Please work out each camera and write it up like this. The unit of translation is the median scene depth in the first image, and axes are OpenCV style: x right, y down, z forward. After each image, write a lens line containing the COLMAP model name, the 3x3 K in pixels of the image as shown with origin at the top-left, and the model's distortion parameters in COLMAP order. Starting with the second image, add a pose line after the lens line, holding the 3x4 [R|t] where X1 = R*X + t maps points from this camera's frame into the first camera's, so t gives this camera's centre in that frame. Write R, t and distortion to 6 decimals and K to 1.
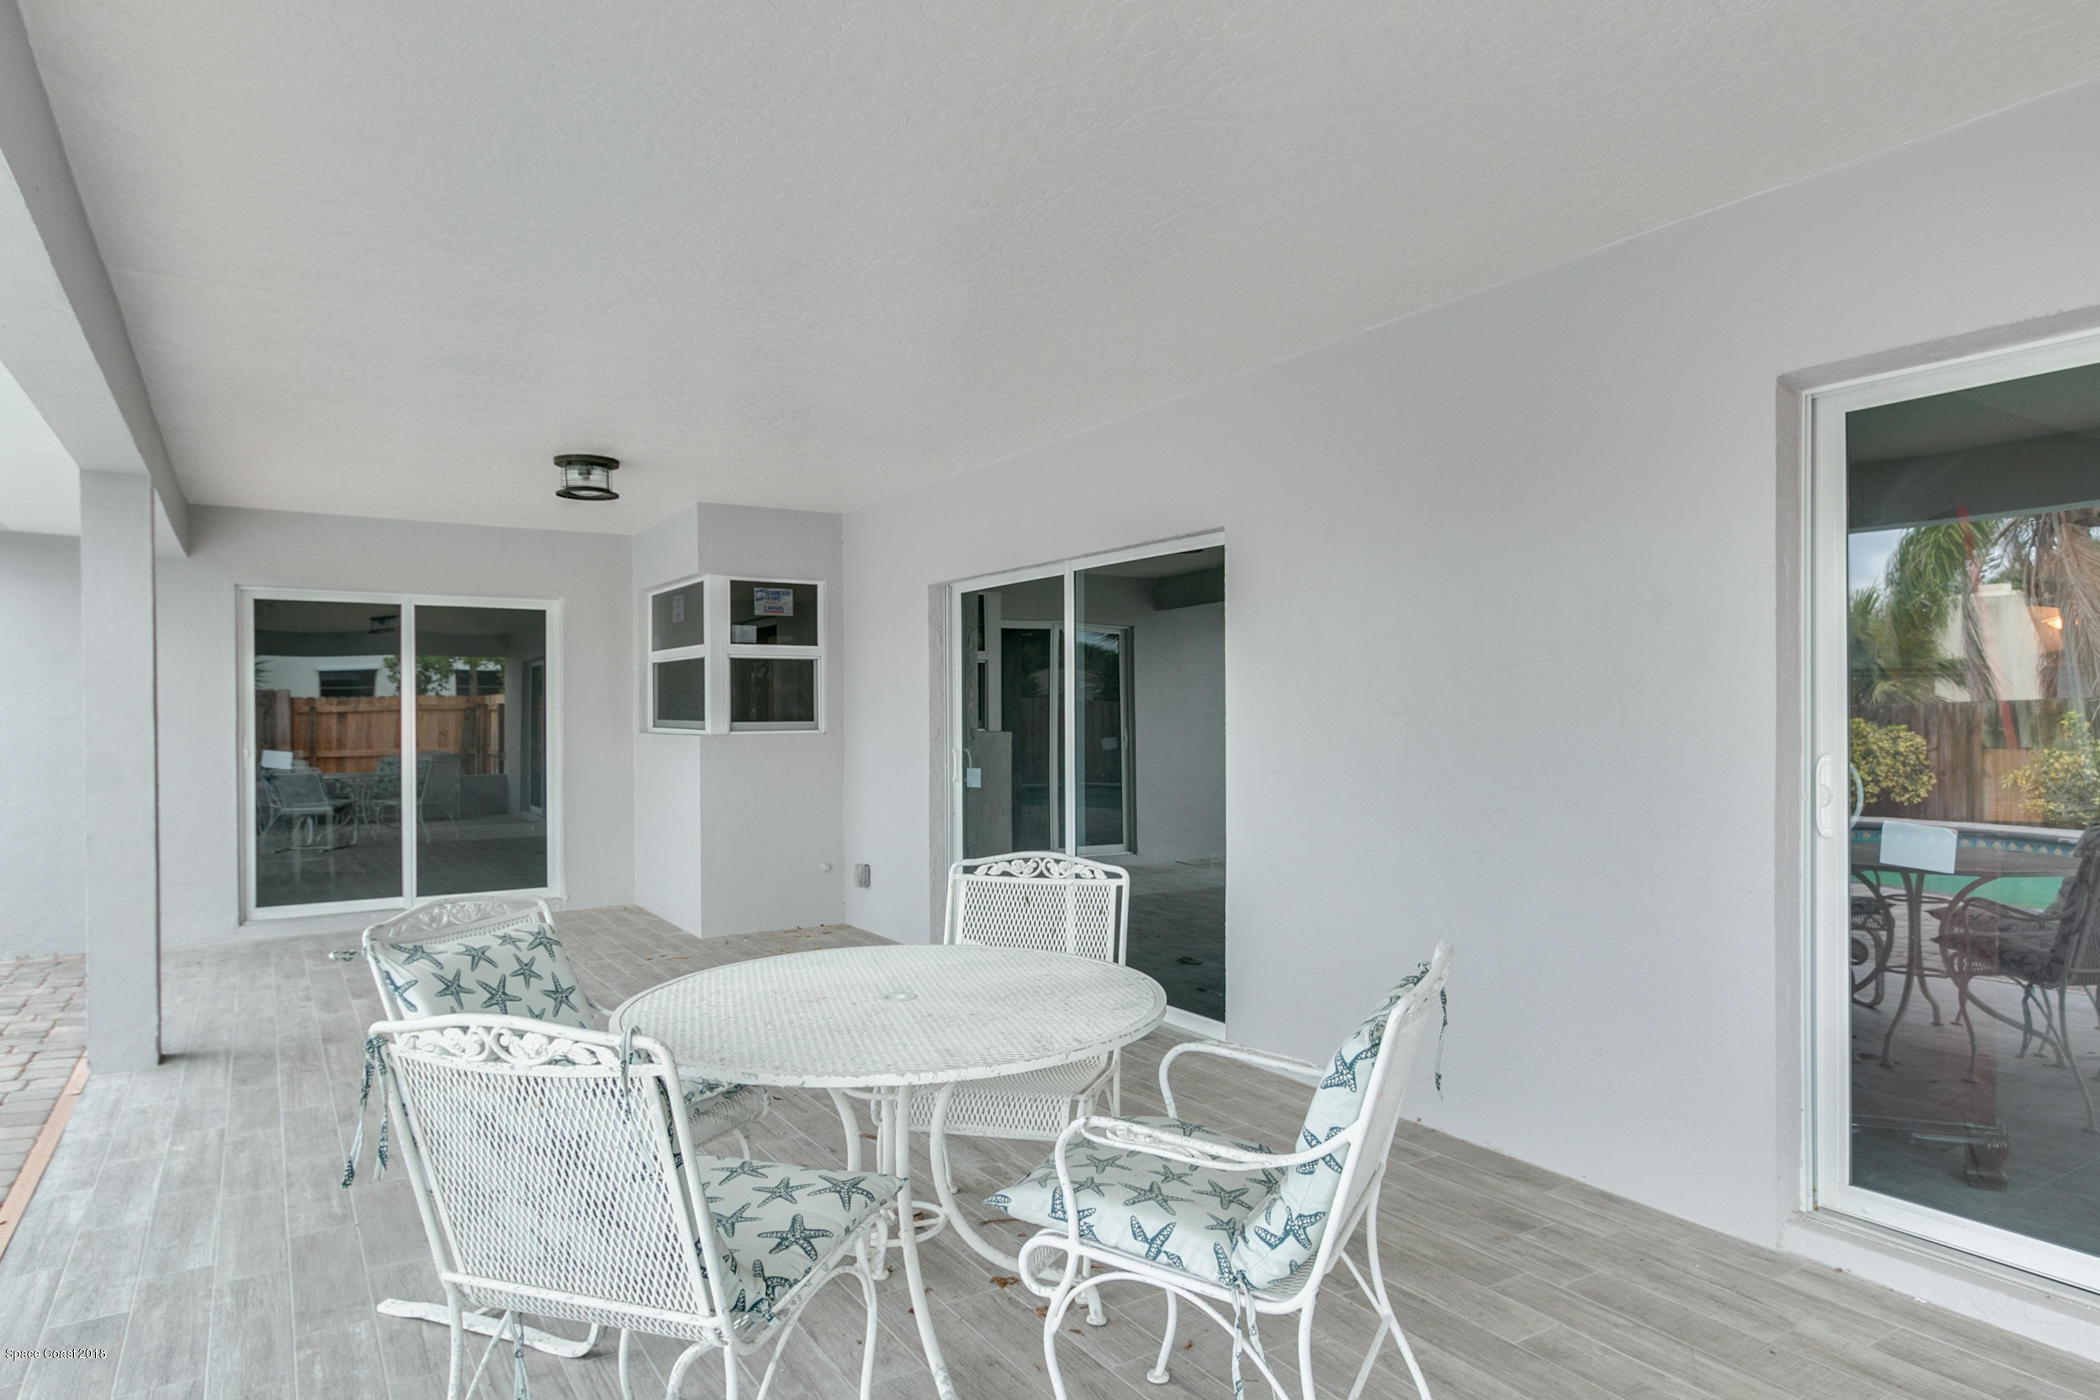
lens RADIAL K [[1206.2, 0, 1049.3], [0, 1206.2, 732.9], [0, 0, 1]] dist [-0.001310, 0.000047]
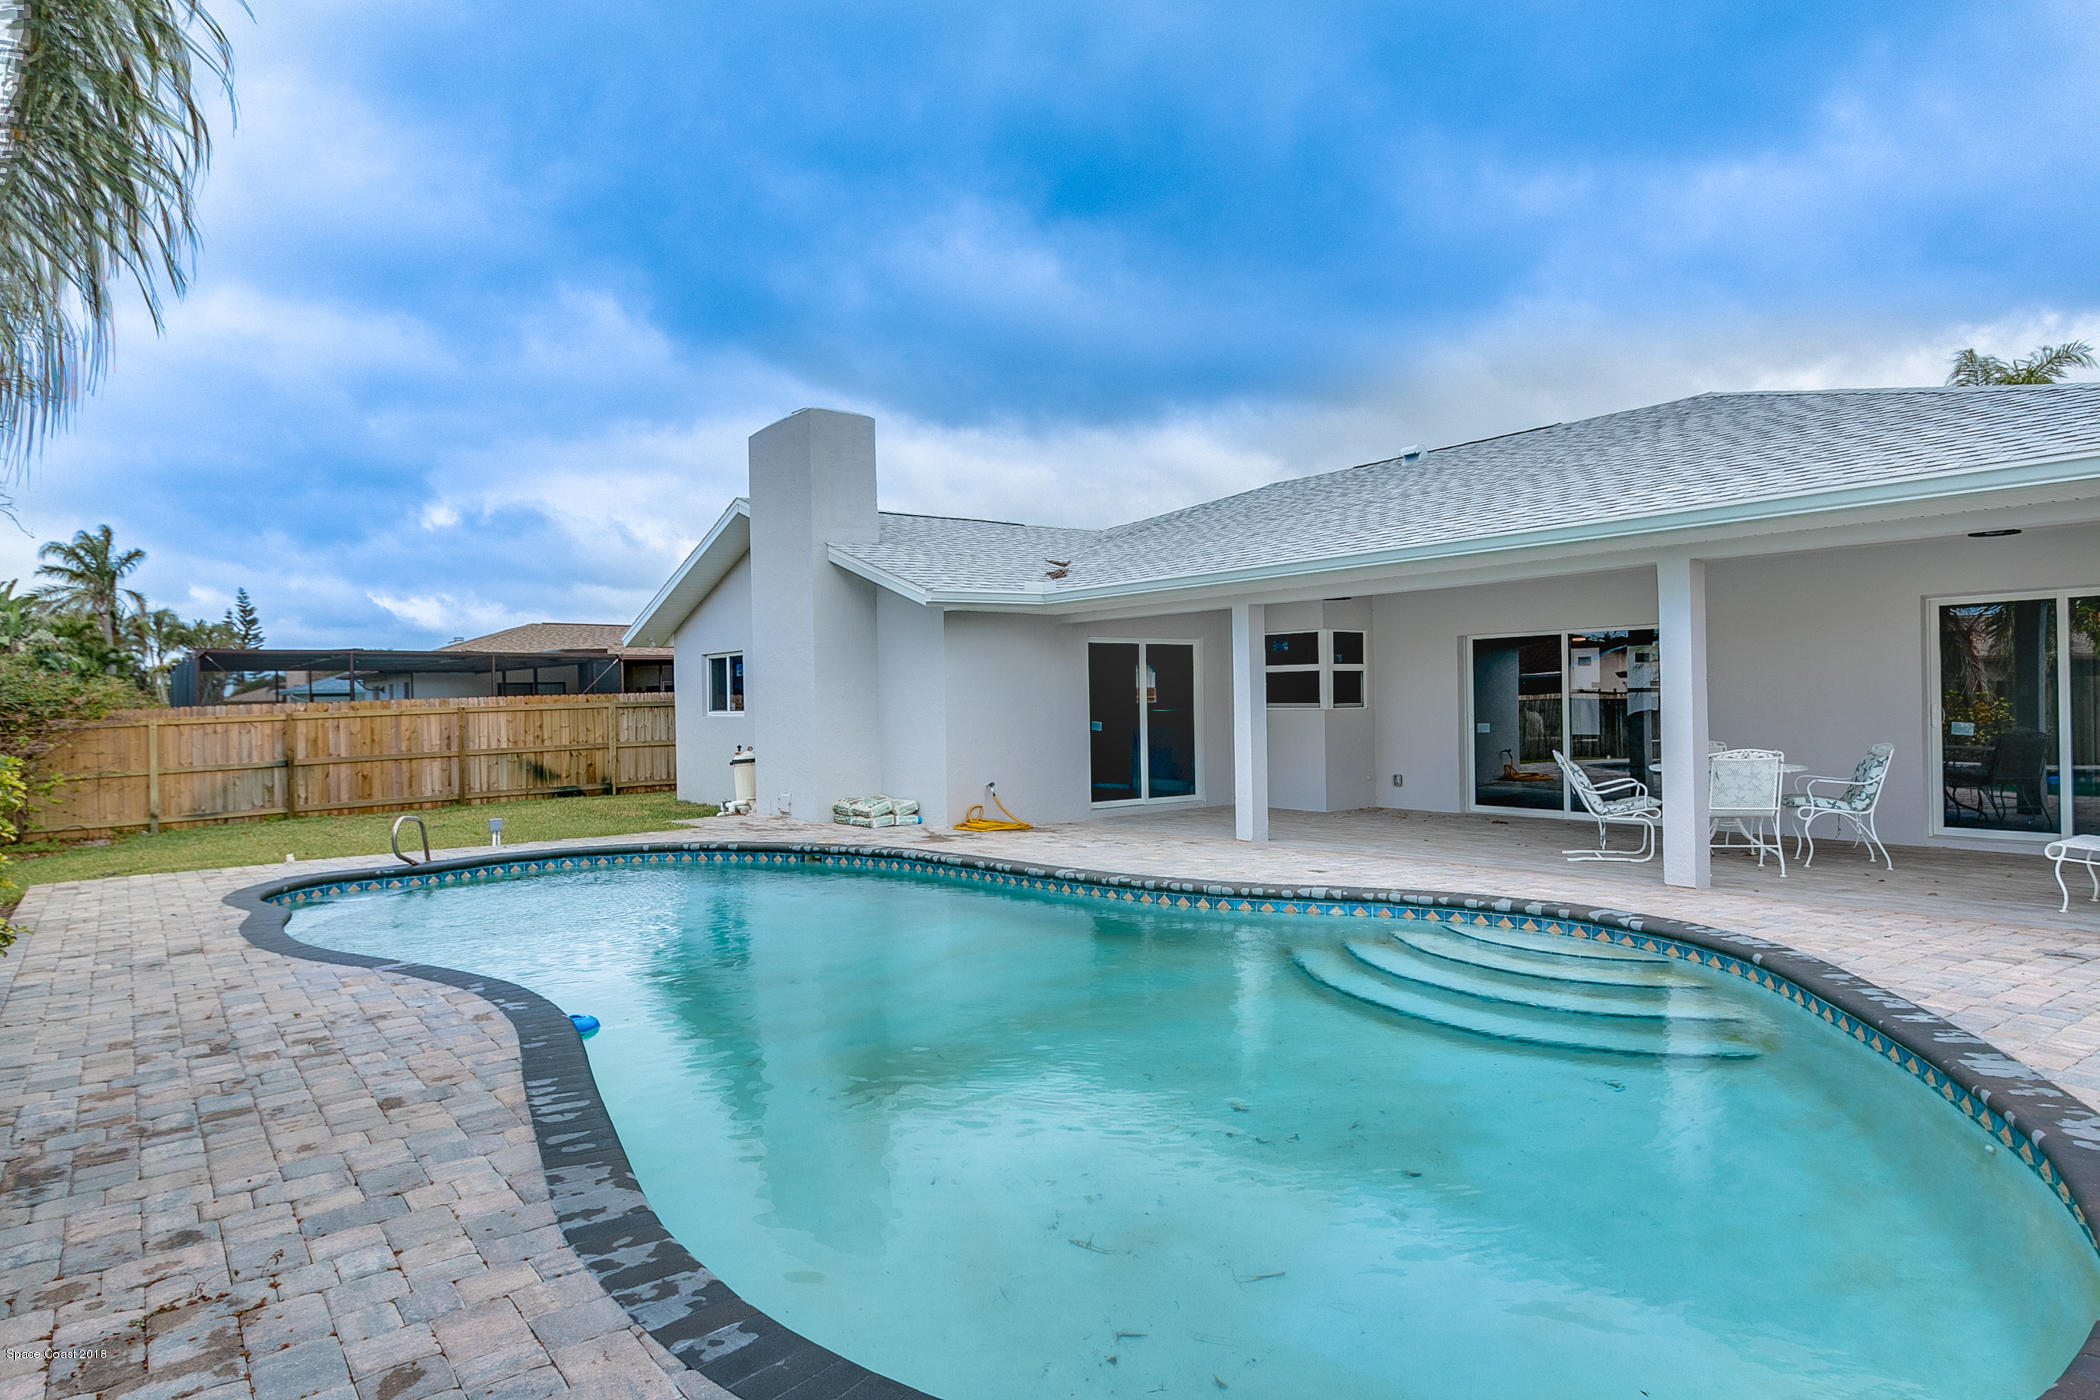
lens RADIAL K [[1154.0, 0, 1074.8], [0, 1154.0, 707.9], [0, 0, 1]] dist [0.000415, 0.000056]
pose [[0.996690, -0.011129, 0.080525, -0.829521], [0.012187, 0.999846, -0.012657, 0.017301], [-0.080372, 0.013597, 0.996672, -0.838341]]
